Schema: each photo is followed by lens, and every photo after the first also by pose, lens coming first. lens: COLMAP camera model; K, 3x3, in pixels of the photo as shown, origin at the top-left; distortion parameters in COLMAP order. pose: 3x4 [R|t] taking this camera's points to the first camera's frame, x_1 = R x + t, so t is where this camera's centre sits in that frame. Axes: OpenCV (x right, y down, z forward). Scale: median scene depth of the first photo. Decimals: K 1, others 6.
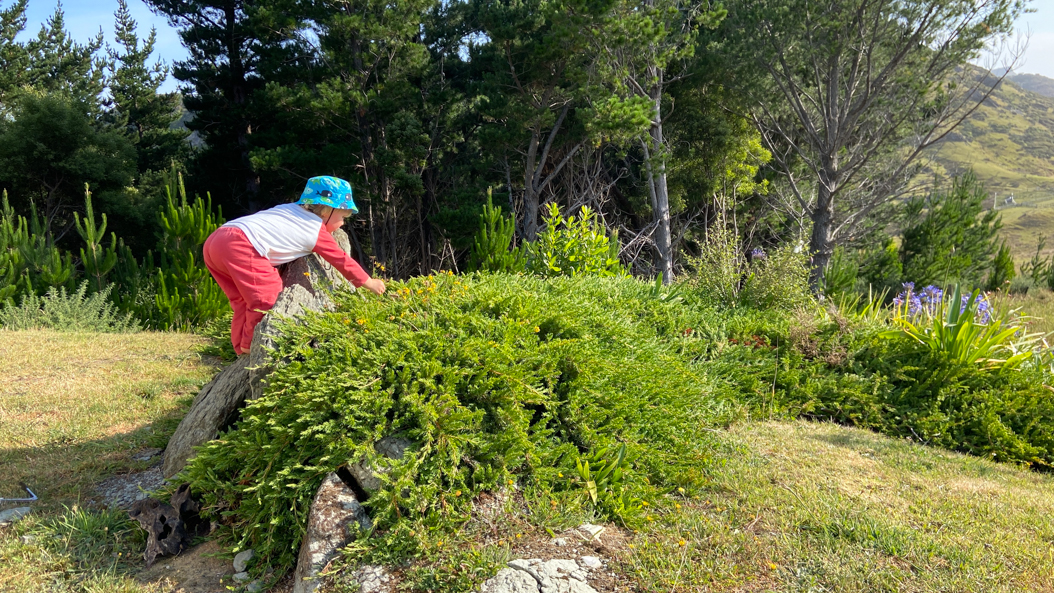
lens RADIAL K [[808.7, 0, 525.1], [0, 808.7, 282.8], [0, 0, 1]] dist [0.176405, -0.215842]
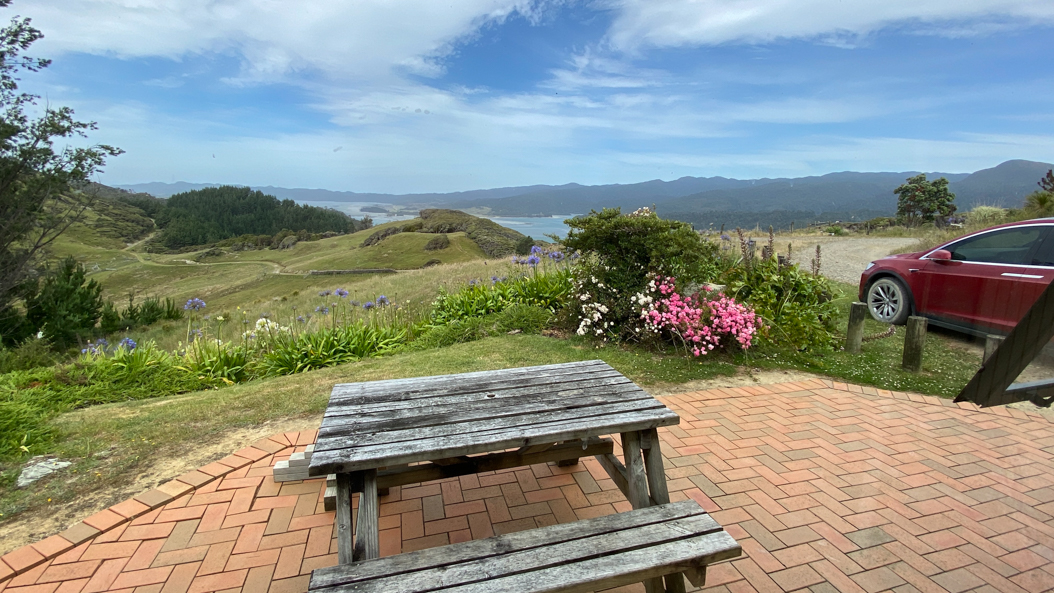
lens RADIAL K [[490.5, 0, 550.2], [0, 490.5, 301.1], [0, 0, 1]] dist [0.000258, -0.017675]
pose [[0.287018, -0.149334, 0.946213, -0.074092], [0.162198, 0.981087, 0.105637, -0.008255], [-0.944093, 0.123154, 0.305812, -0.099611]]
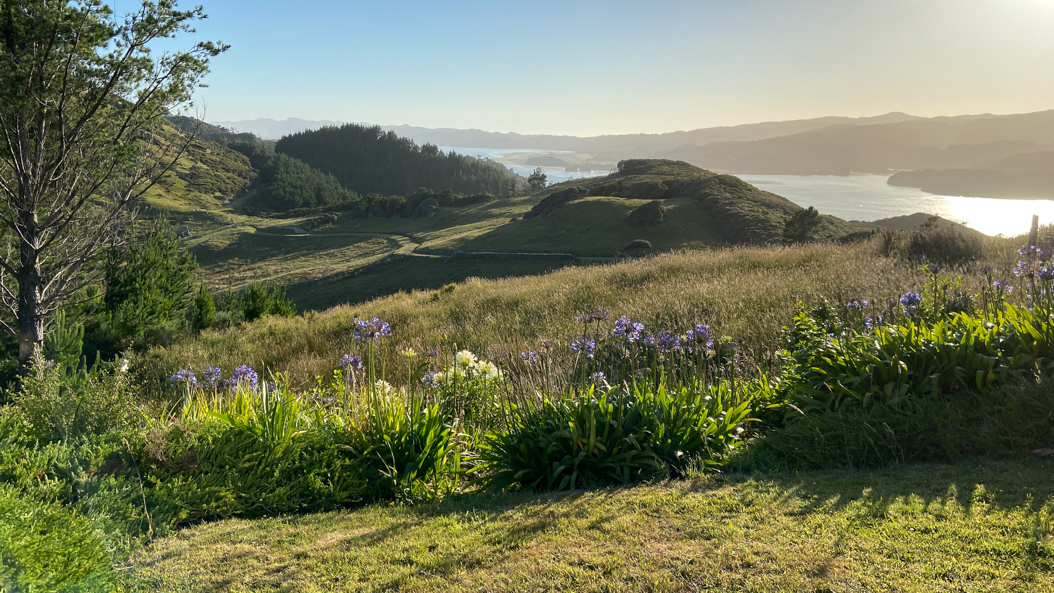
lens RADIAL K [[808.7, 0, 525.1], [0, 808.7, 282.8], [0, 0, 1]] dist [0.176405, -0.215842]
pose [[0.610238, -0.088080, 0.787307, -0.037611], [0.118773, 0.992740, 0.019003, -0.020424], [-0.783264, 0.081915, 0.616269, -0.018863]]
